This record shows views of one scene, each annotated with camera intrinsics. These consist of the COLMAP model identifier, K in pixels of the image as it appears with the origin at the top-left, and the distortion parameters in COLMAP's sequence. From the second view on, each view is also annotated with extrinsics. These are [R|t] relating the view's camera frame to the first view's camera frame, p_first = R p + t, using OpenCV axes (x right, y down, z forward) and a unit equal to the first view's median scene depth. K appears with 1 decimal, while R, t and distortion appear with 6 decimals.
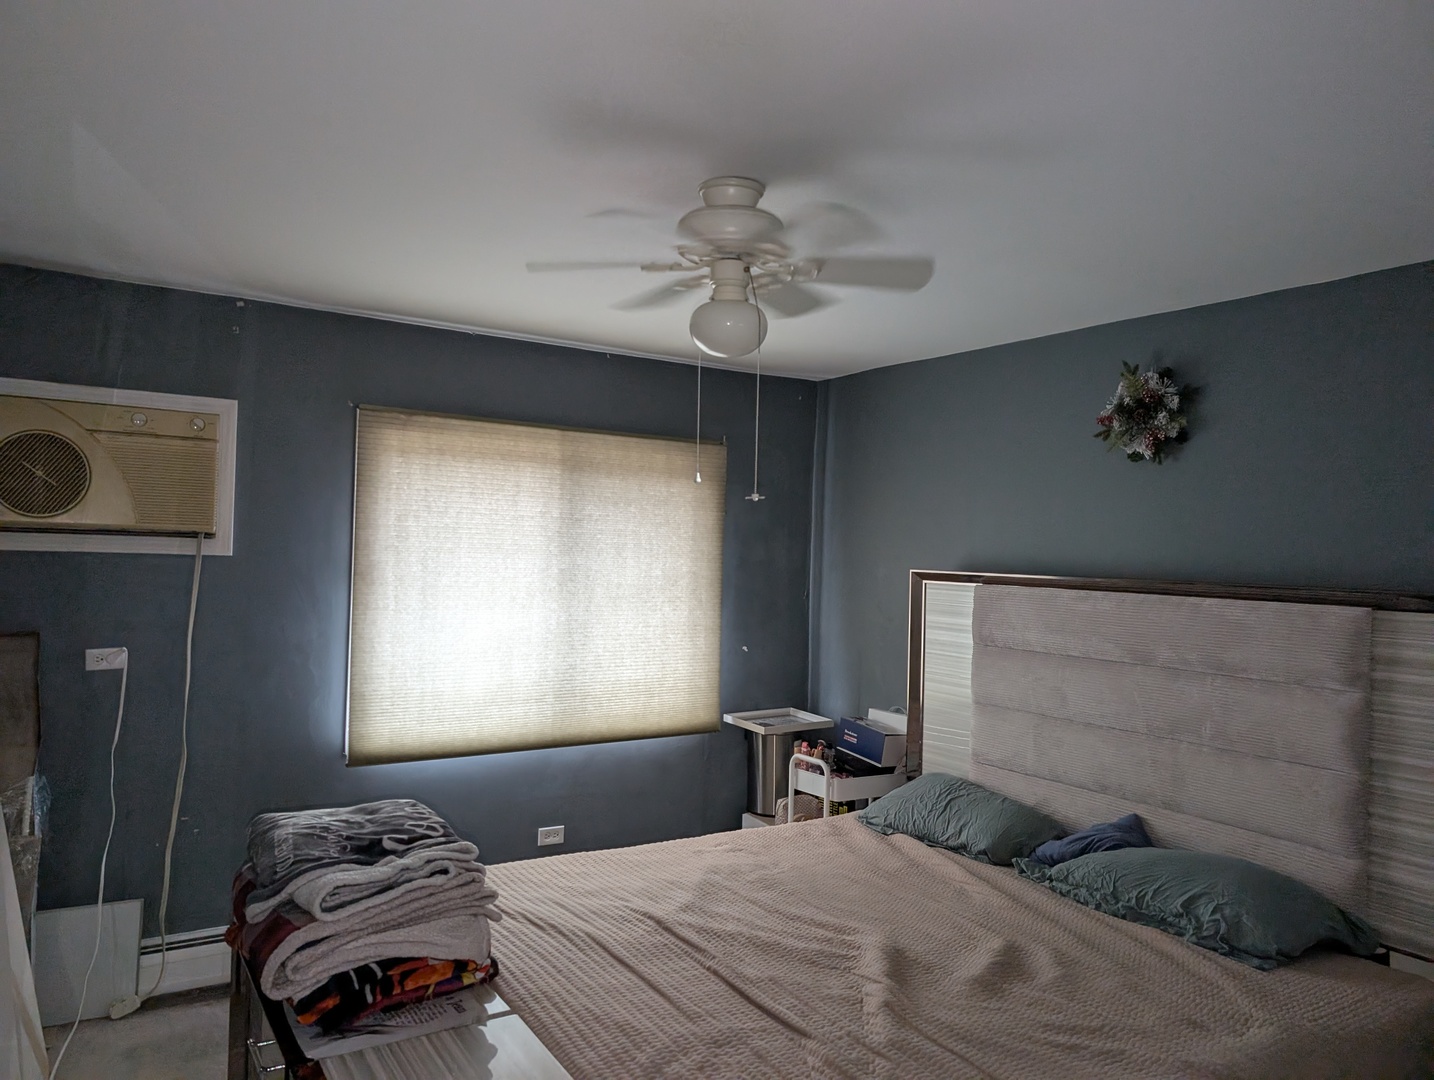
lens RADIAL K [[1029.4, 0, 710.9], [0, 1029.4, 541.0], [0, 0, 1]] dist [0.033581, -0.043671]
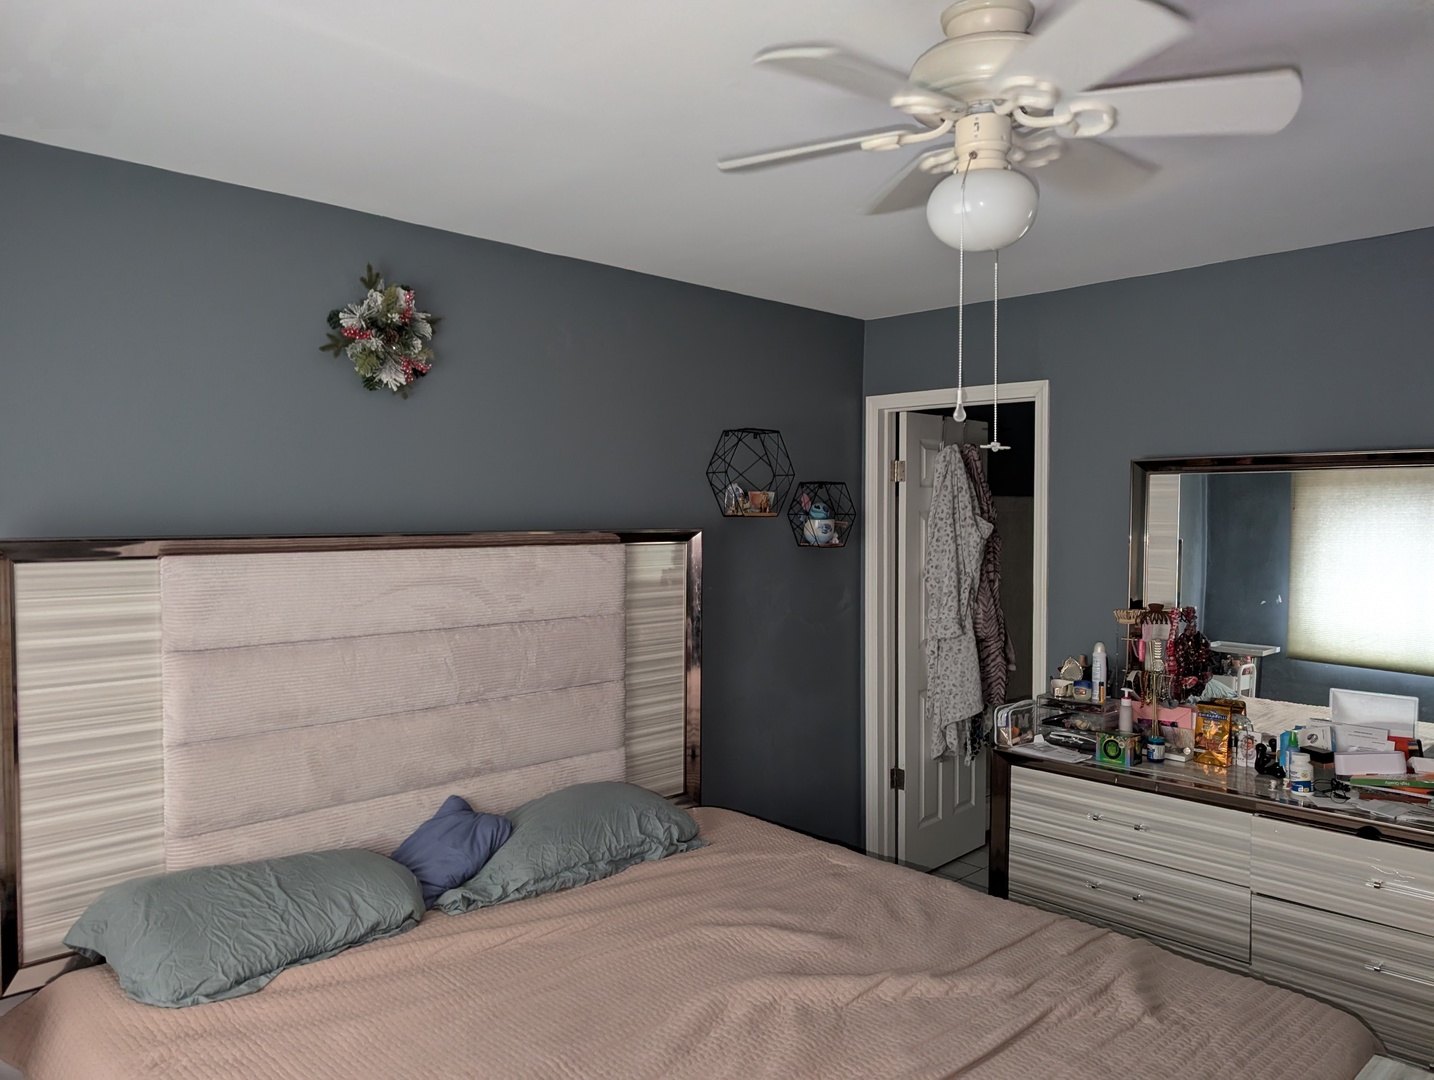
lens RADIAL K [[1029.4, 0, 710.9], [0, 1029.4, 541.0], [0, 0, 1]] dist [0.033581, -0.043671]
pose [[-0.198177, -0.059359, 0.978367, -0.568465], [-0.013685, 0.998235, 0.057792, -0.010105], [-0.980071, -0.001935, -0.198640, 1.114493]]
